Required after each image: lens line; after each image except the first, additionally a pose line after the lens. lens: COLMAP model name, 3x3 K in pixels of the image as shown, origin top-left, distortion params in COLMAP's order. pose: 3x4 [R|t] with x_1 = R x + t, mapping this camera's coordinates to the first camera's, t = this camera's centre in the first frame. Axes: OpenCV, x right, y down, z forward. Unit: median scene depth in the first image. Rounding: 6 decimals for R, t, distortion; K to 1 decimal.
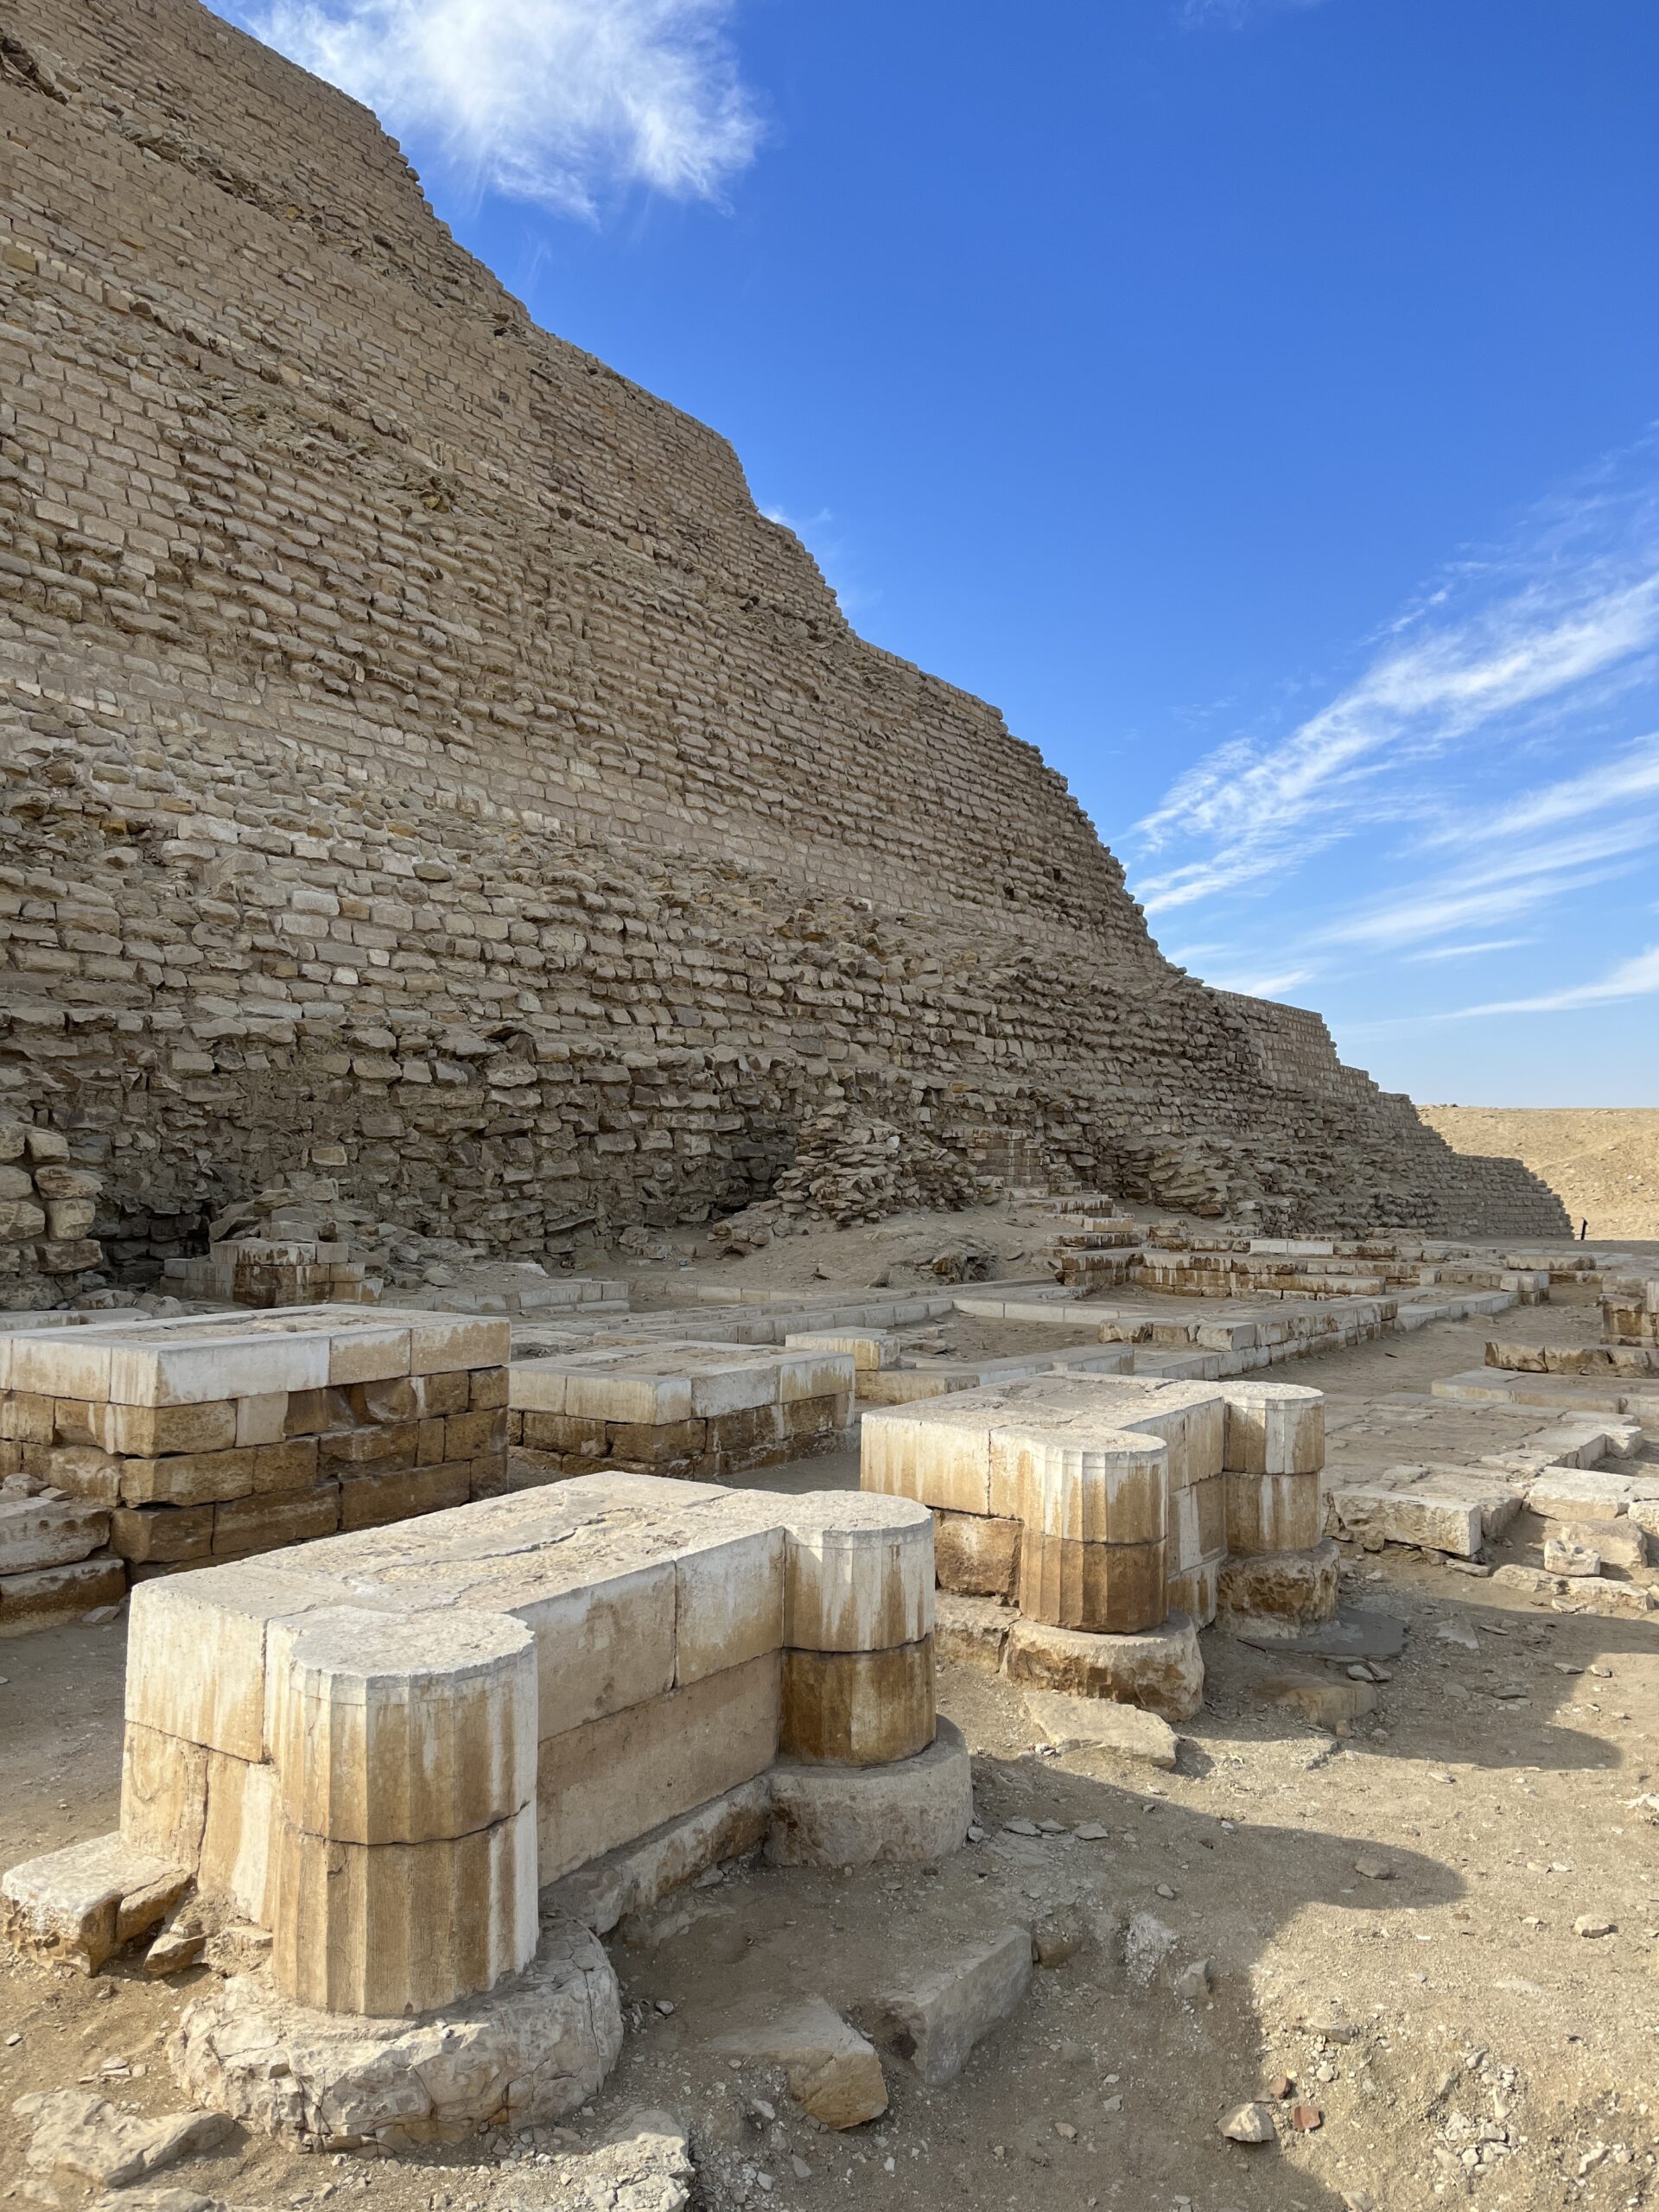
lens RADIAL K [[1673.4, 0, 816.6], [0, 1673.4, 1144.9], [0, 0, 1]] dist [0.091226, -0.145455]
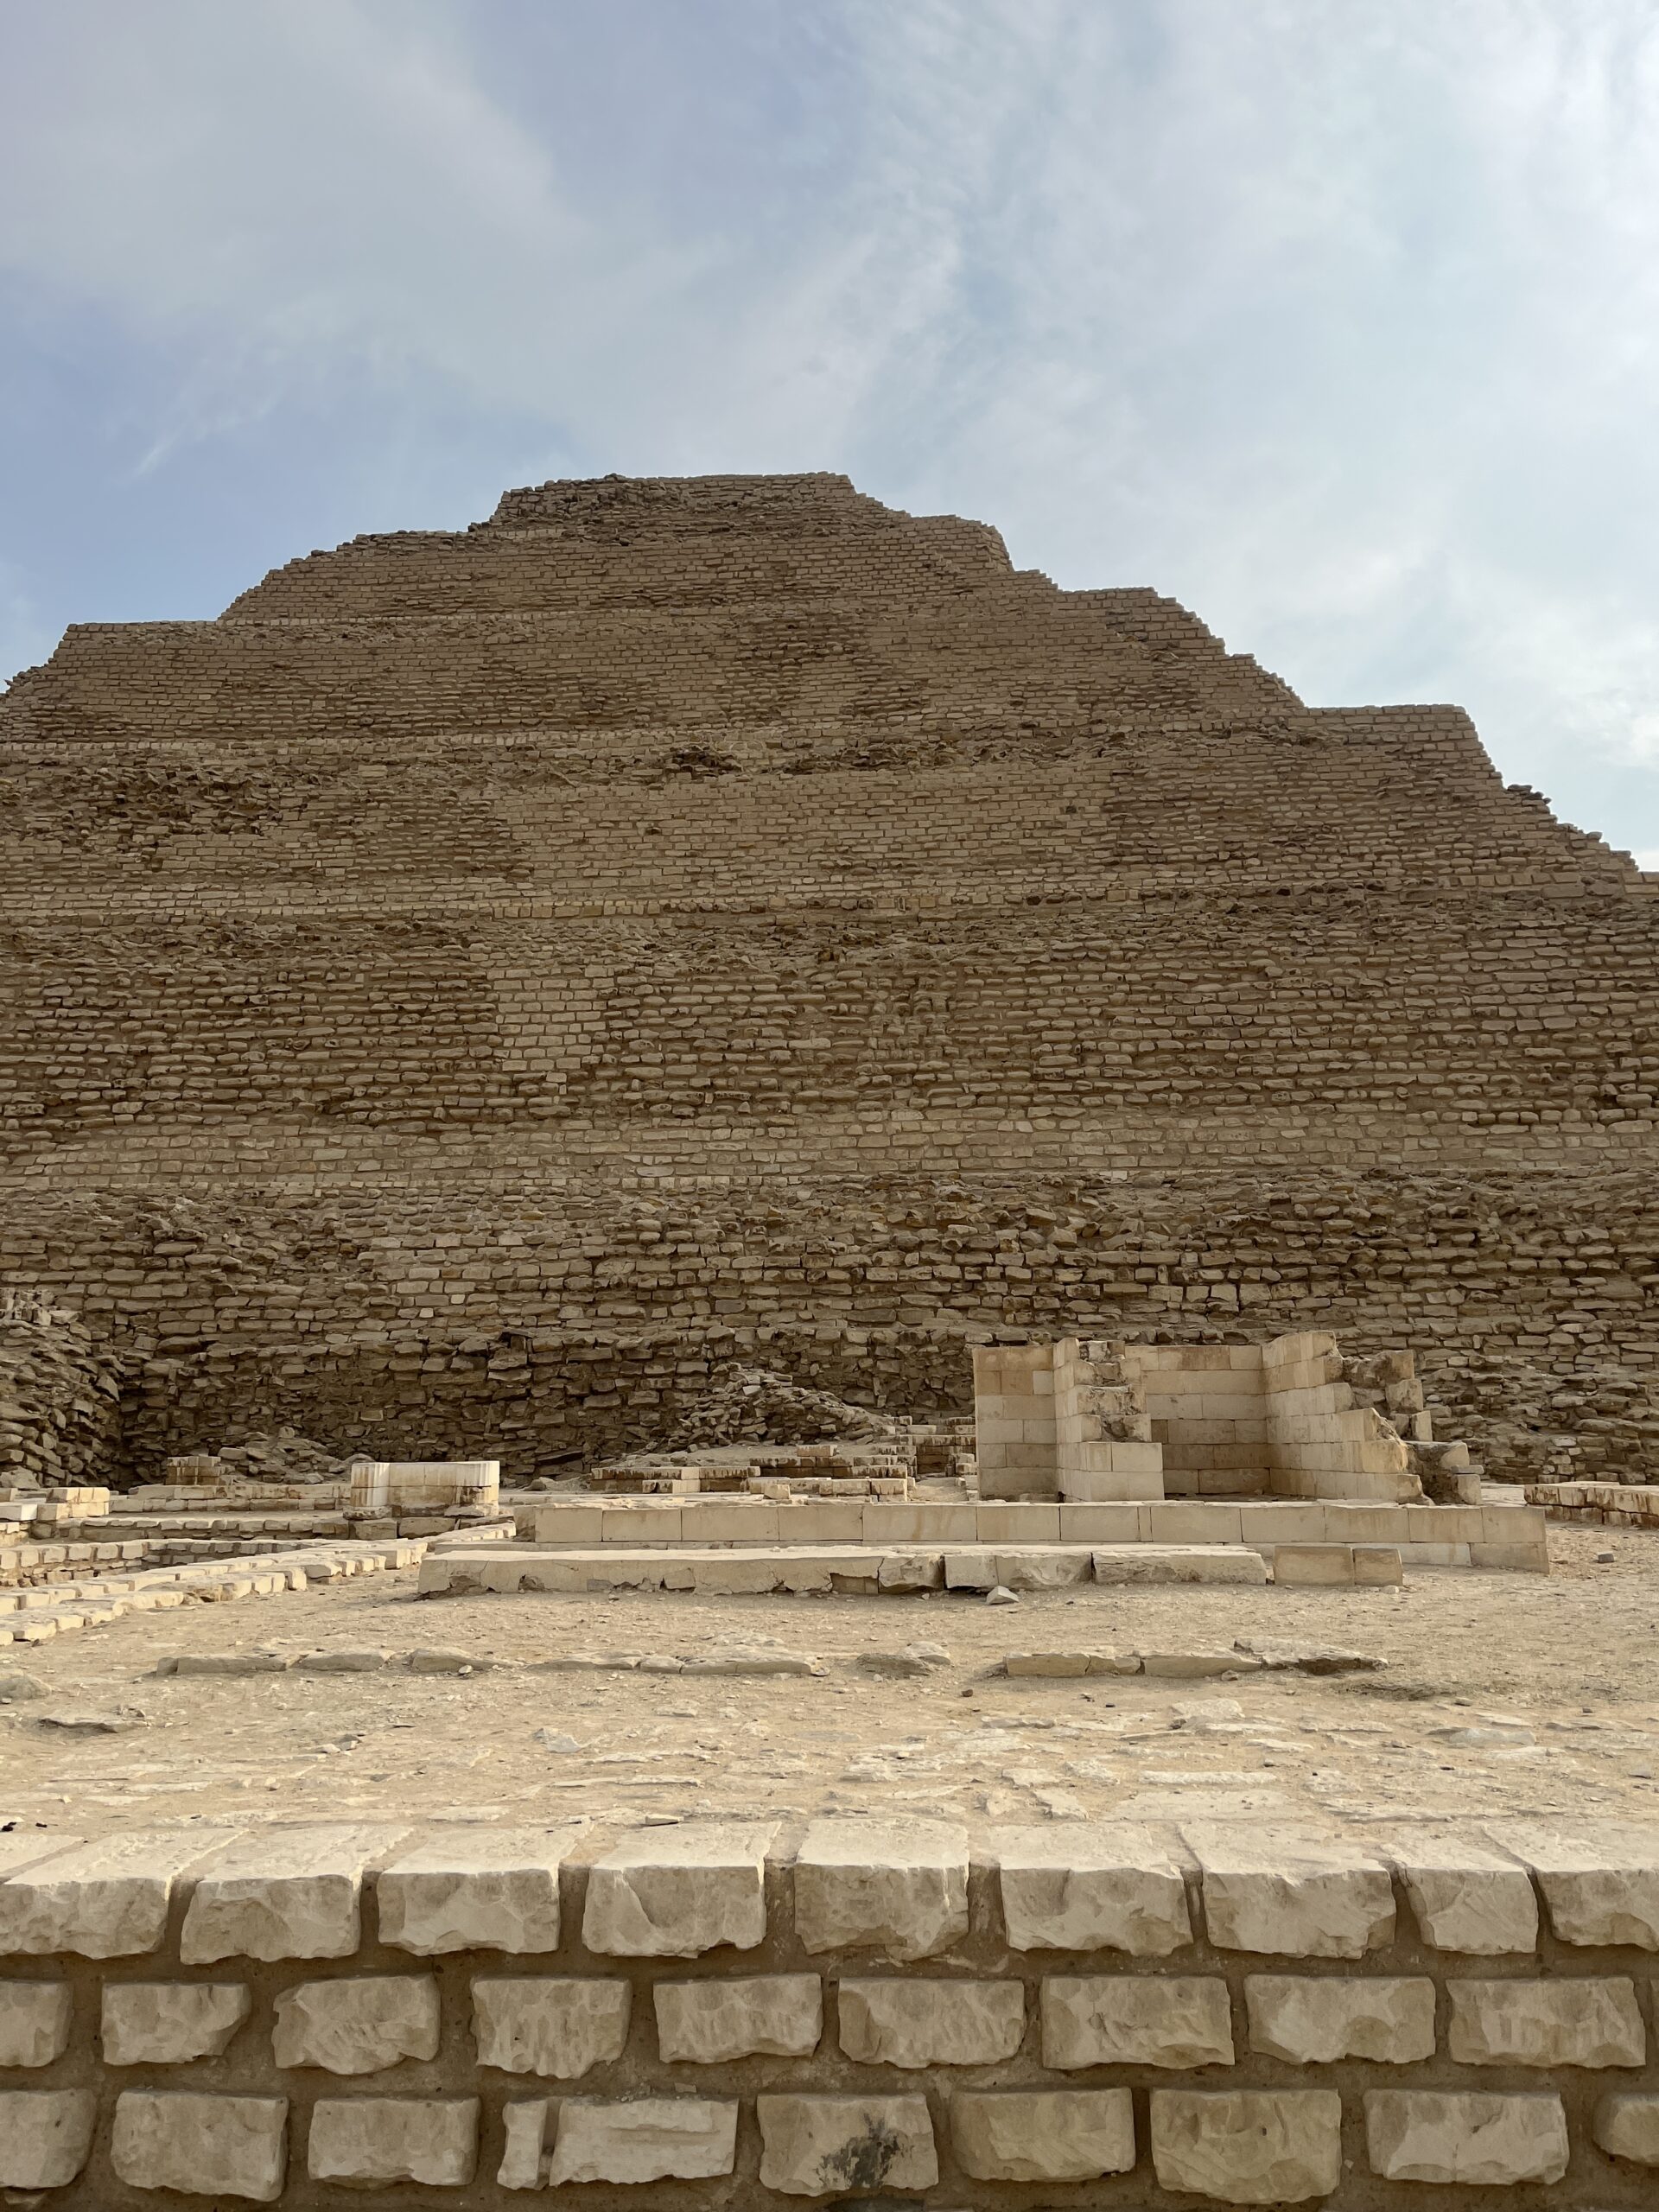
lens RADIAL K [[1673.4, 0, 816.6], [0, 1673.4, 1144.9], [0, 0, 1]] dist [0.091226, -0.145455]
pose [[0.525305, -0.174297, -0.832871, 1.202022], [0.024833, 0.981520, -0.189743, 0.060140], [0.850551, 0.078990, 0.519926, 0.348847]]
